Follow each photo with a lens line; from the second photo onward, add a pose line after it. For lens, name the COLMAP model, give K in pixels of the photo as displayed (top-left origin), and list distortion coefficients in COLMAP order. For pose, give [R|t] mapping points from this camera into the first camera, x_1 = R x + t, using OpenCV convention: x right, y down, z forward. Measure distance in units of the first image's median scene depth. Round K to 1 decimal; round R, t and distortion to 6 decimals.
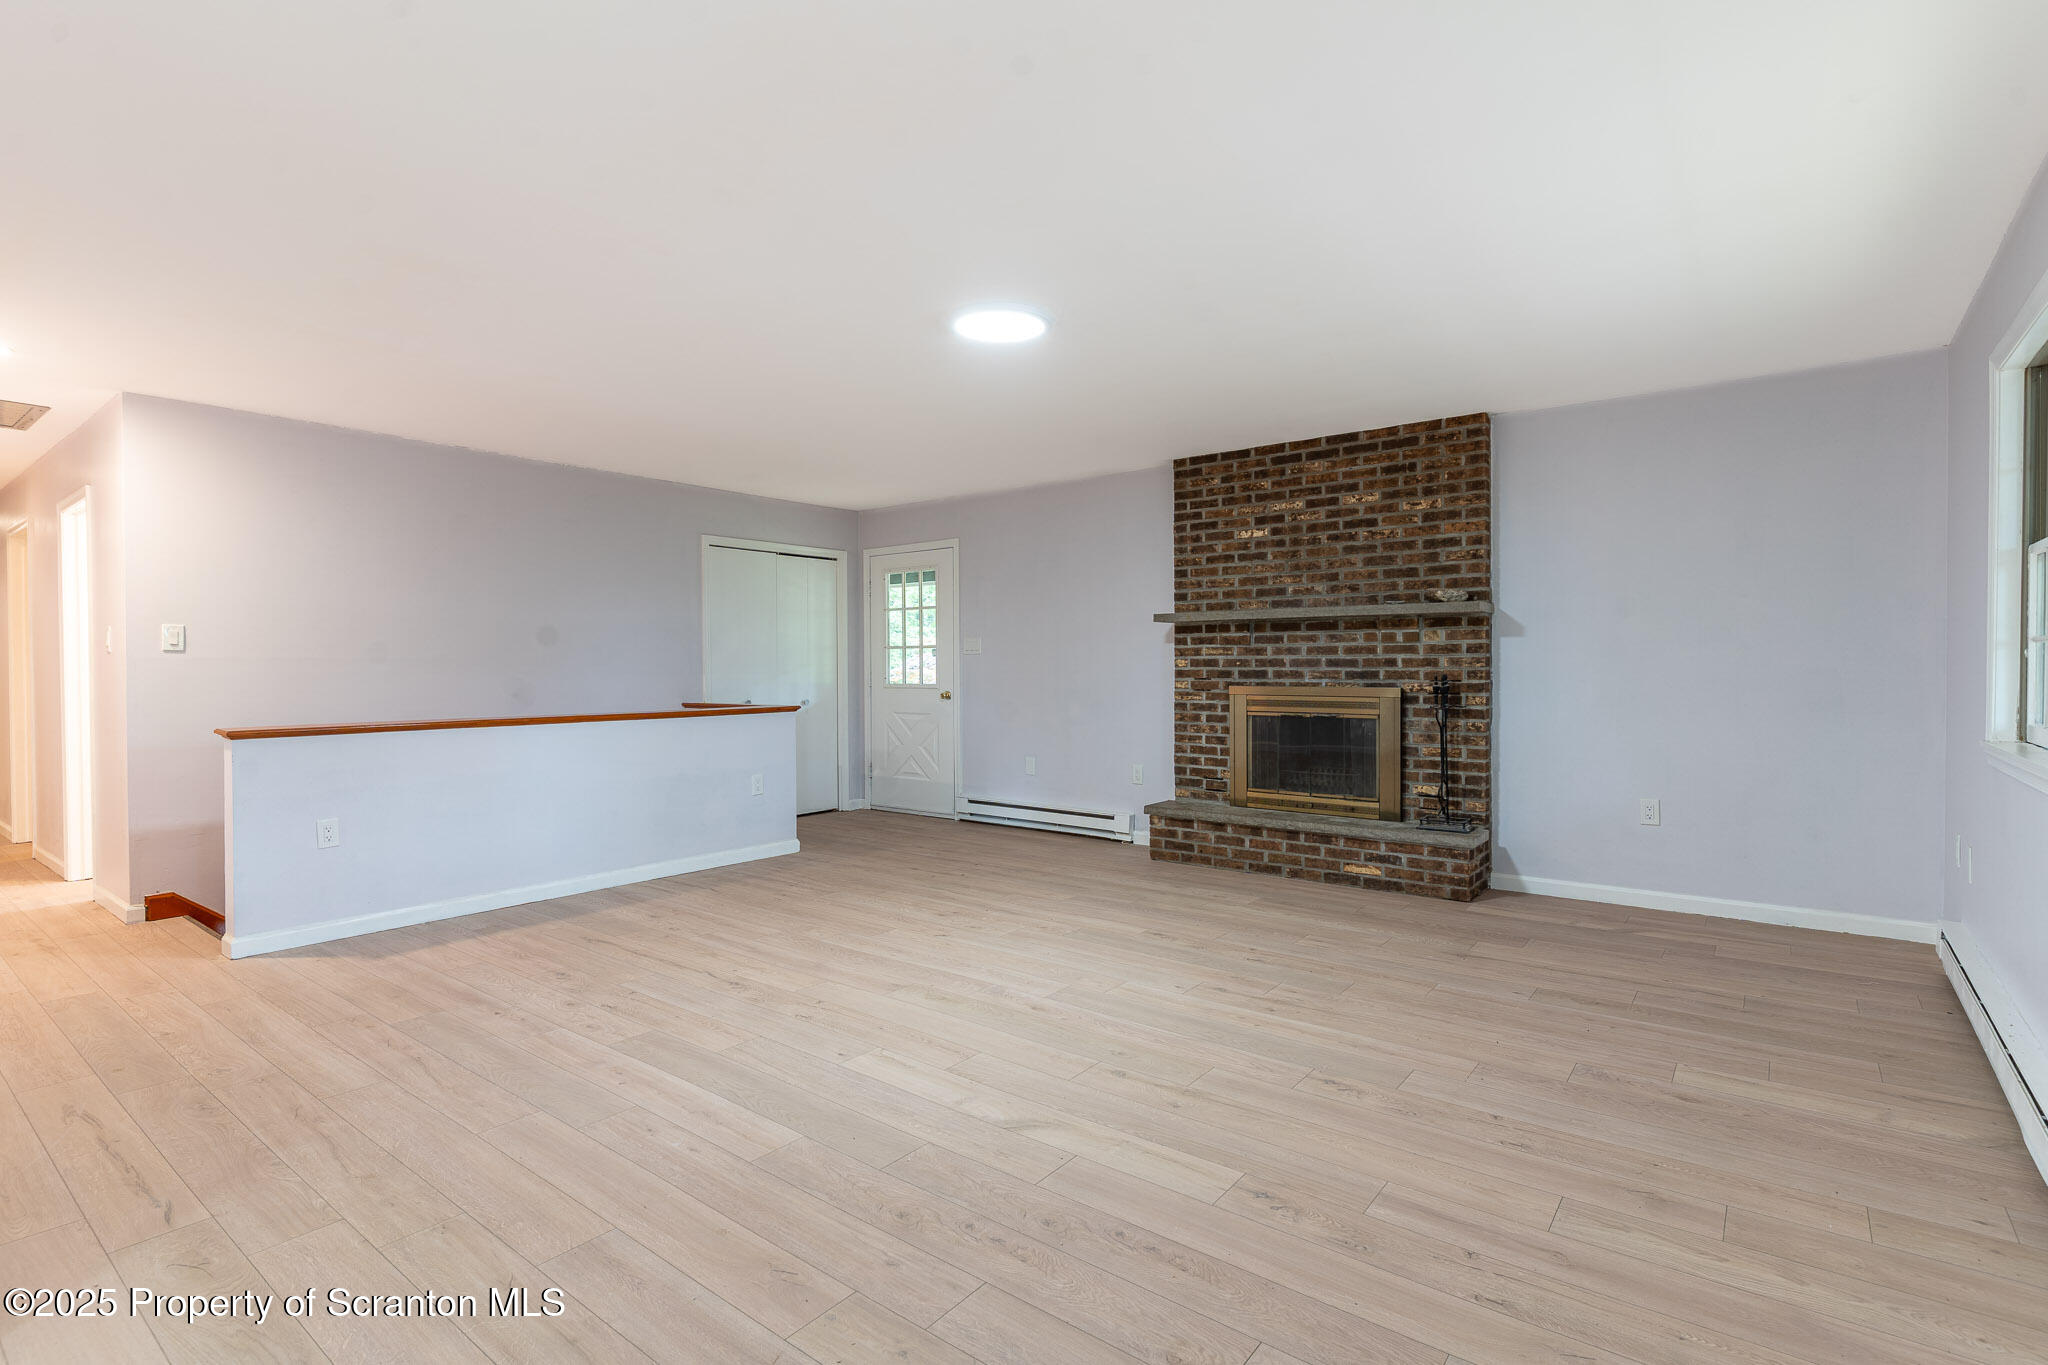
lens RADIAL K [[1001.6, 0, 1016.1], [0, 1001.6, 676.5], [0, 0, 1]] dist [0.003754, -0.000033]
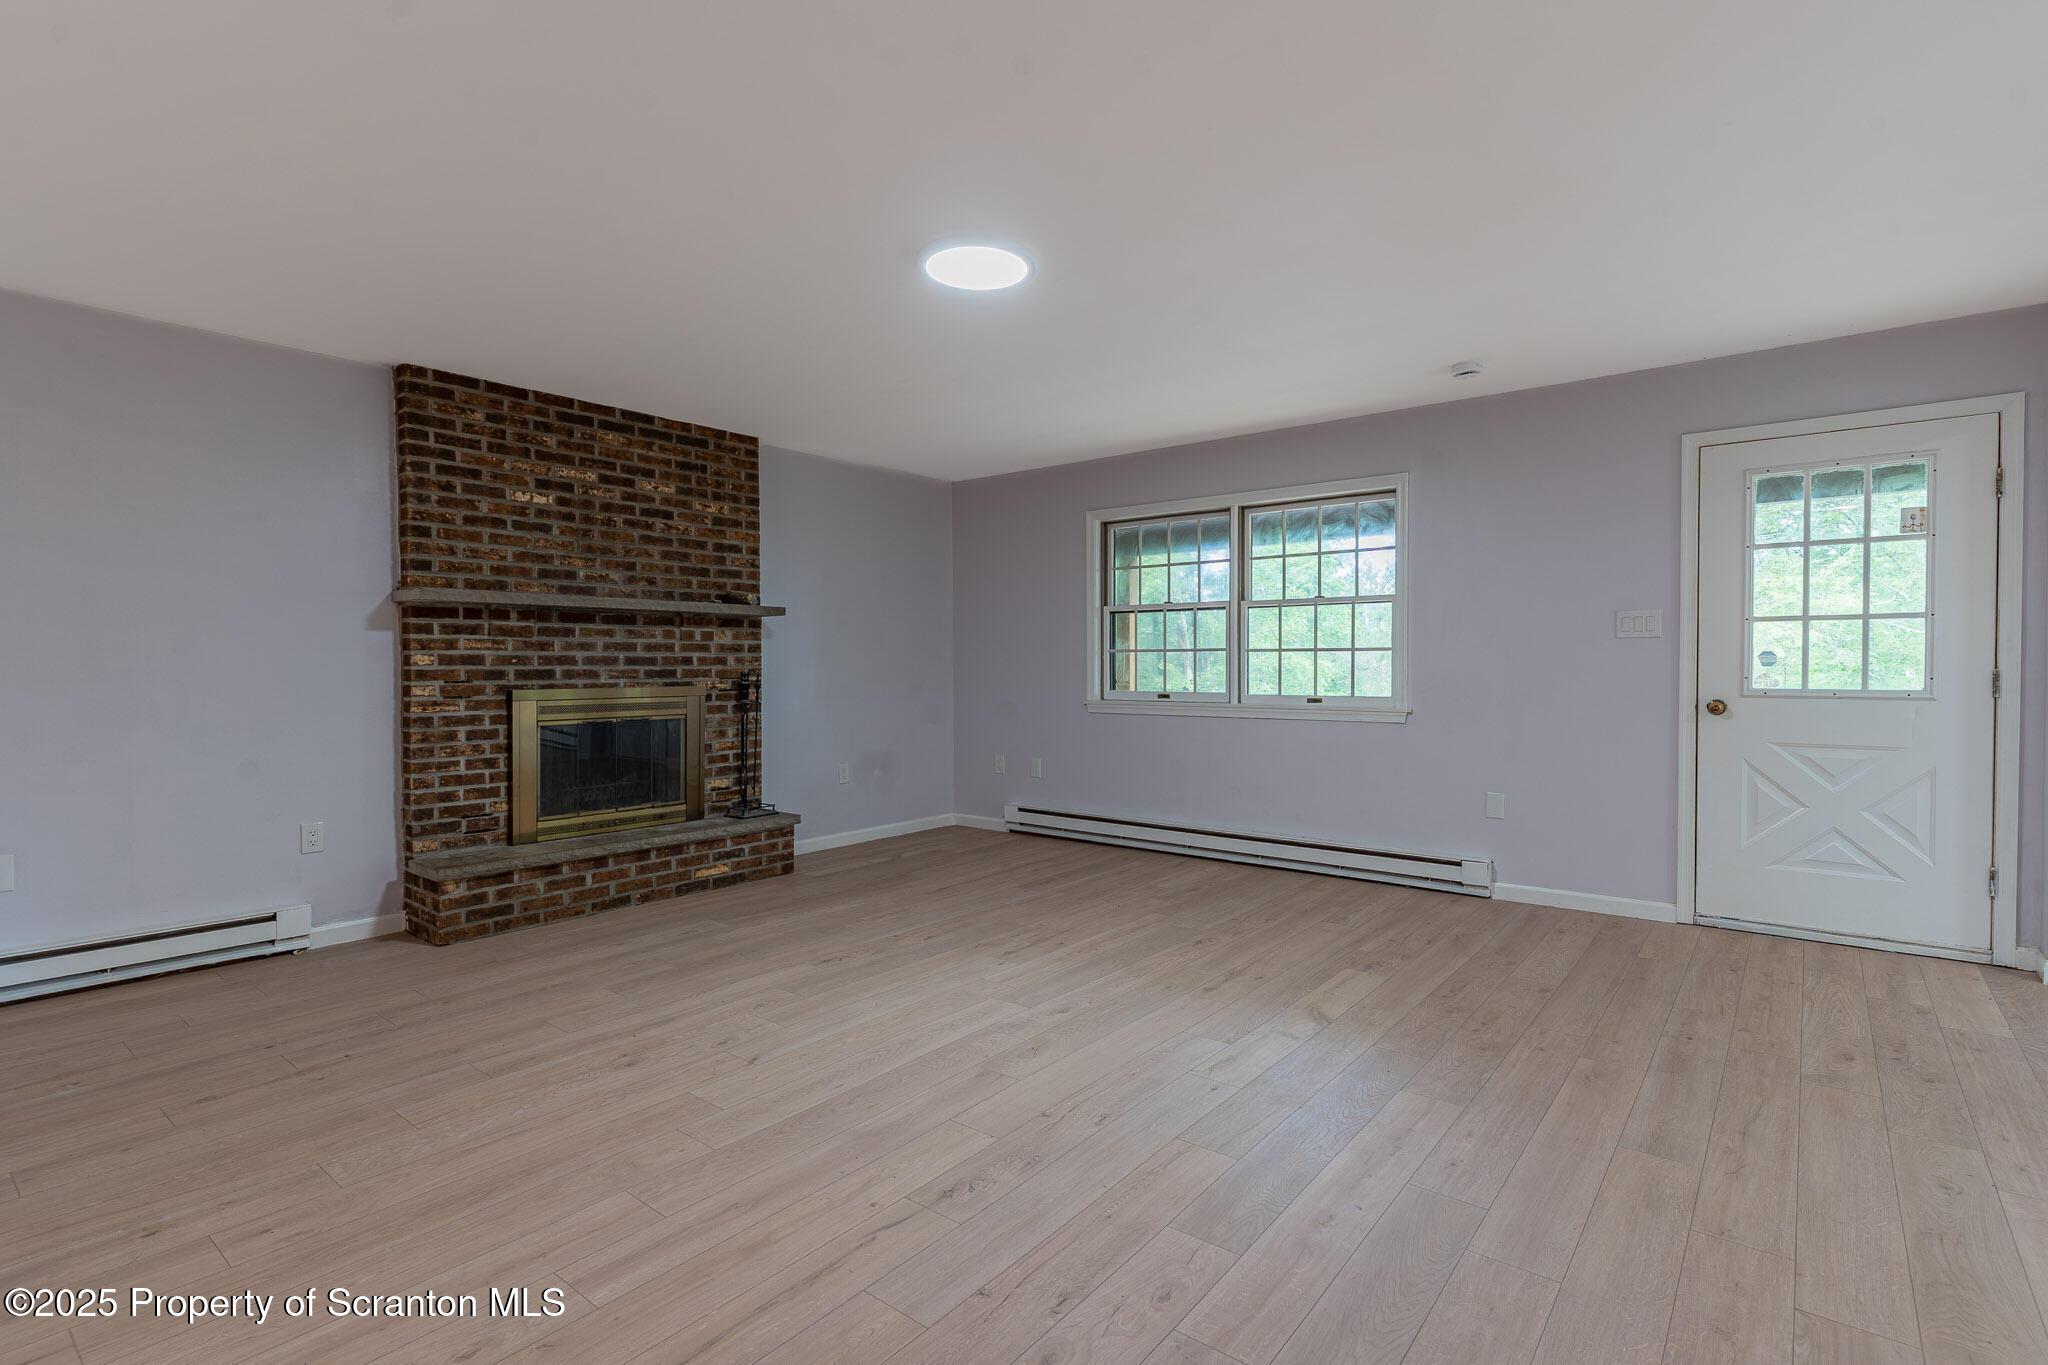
lens RADIAL K [[1001.6, 0, 1022.6], [0, 1001.6, 673.9], [0, 0, 1]] dist [0.003754, -0.000033]
pose [[-0.014605, -0.005607, 0.999878, -0.641325], [0.014498, 0.999878, 0.005818, -0.002003], [-0.999788, 0.014581, -0.014522, 0.706801]]
